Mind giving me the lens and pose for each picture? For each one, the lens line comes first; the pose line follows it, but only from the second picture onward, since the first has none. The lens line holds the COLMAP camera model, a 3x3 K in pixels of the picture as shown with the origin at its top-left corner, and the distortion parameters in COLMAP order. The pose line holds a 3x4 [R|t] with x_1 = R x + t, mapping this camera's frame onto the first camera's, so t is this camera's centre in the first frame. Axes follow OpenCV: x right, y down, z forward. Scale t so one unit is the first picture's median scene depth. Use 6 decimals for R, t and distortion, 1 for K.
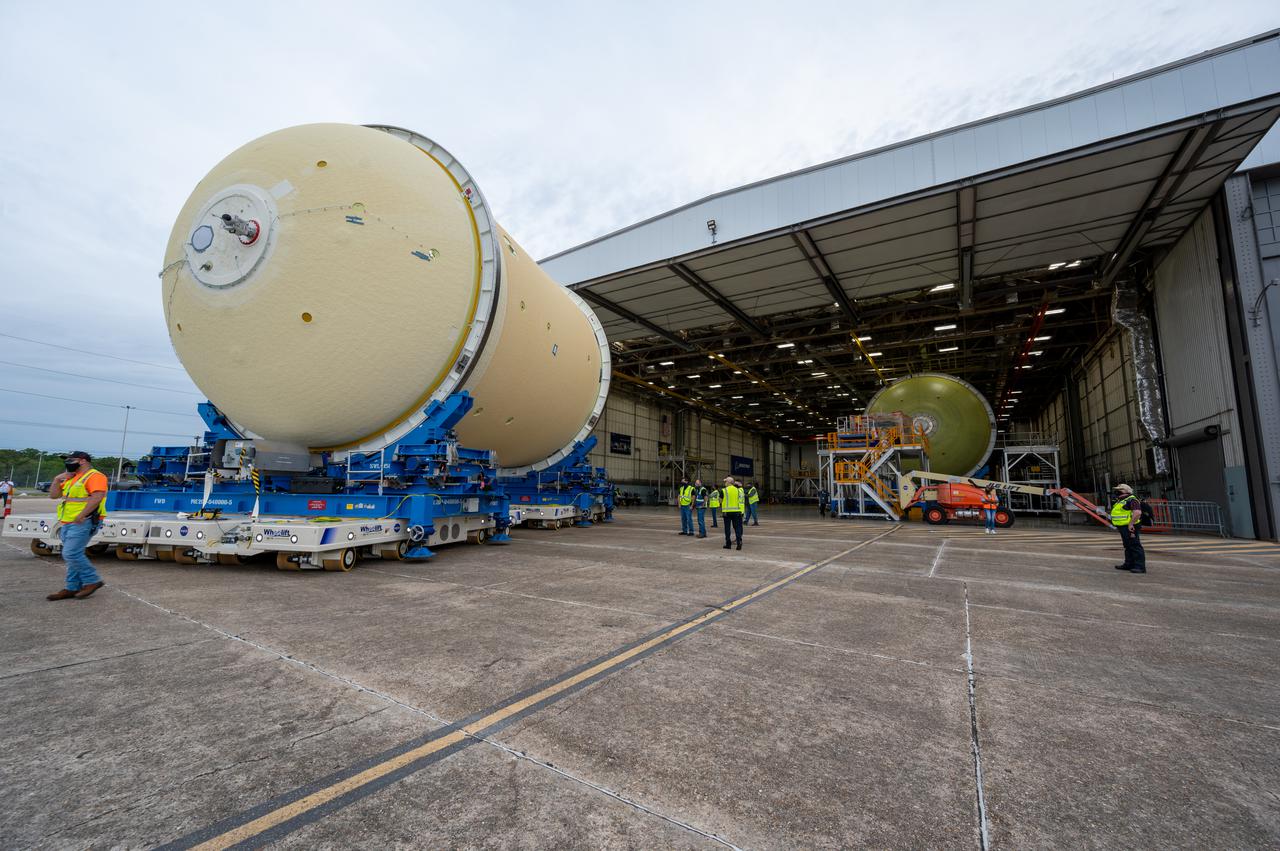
lens RADIAL K [[534.4, 0, 639.7], [0, 534.4, 424.2], [0, 0, 1]] dist [0.002817, -0.000114]
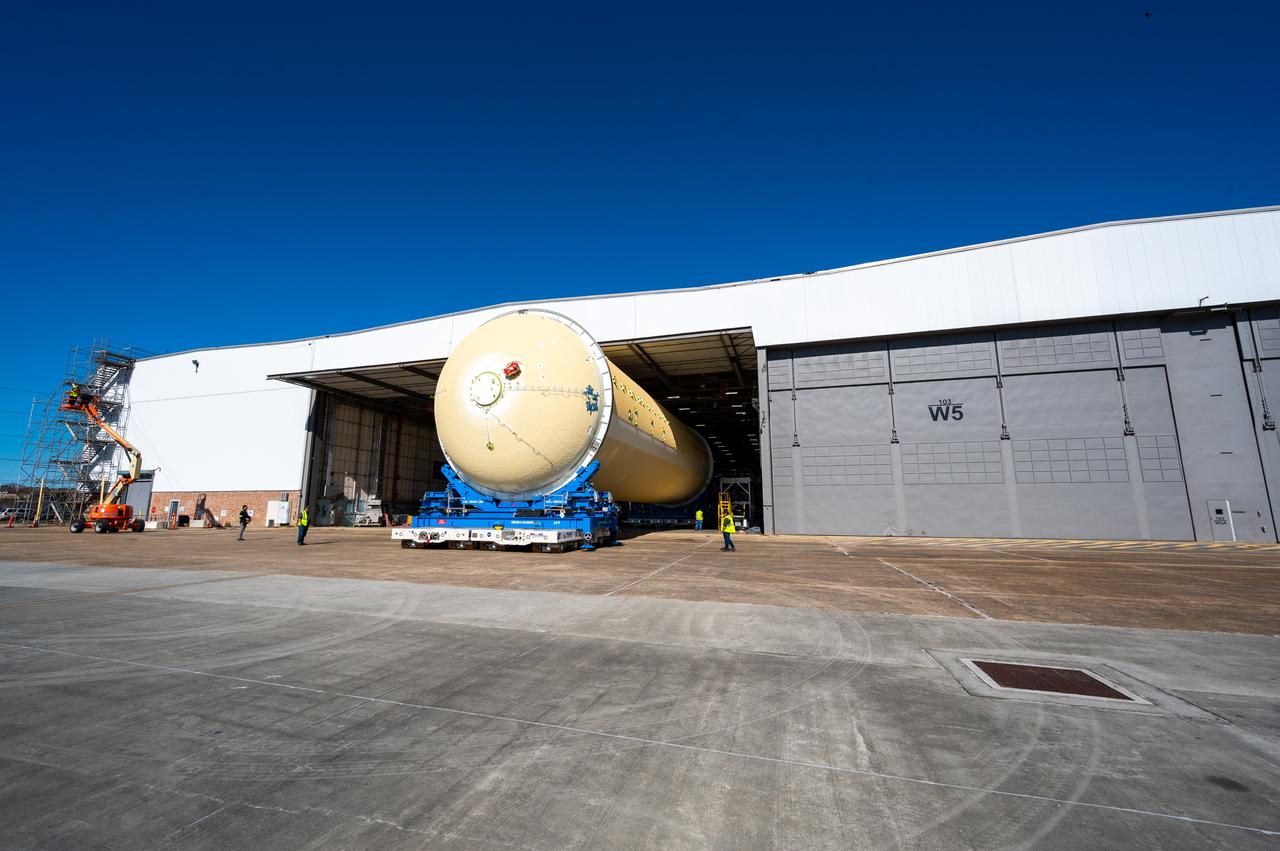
lens RADIAL K [[534.4, 0, 639.7], [0, 534.4, 424.2], [0, 0, 1]] dist [0.002817, -0.000114]
pose [[0.972231, 0.051224, 0.228350, -0.613215], [-0.040984, 0.997940, -0.049365, -0.105713], [-0.230409, 0.038636, 0.972327, -0.850127]]
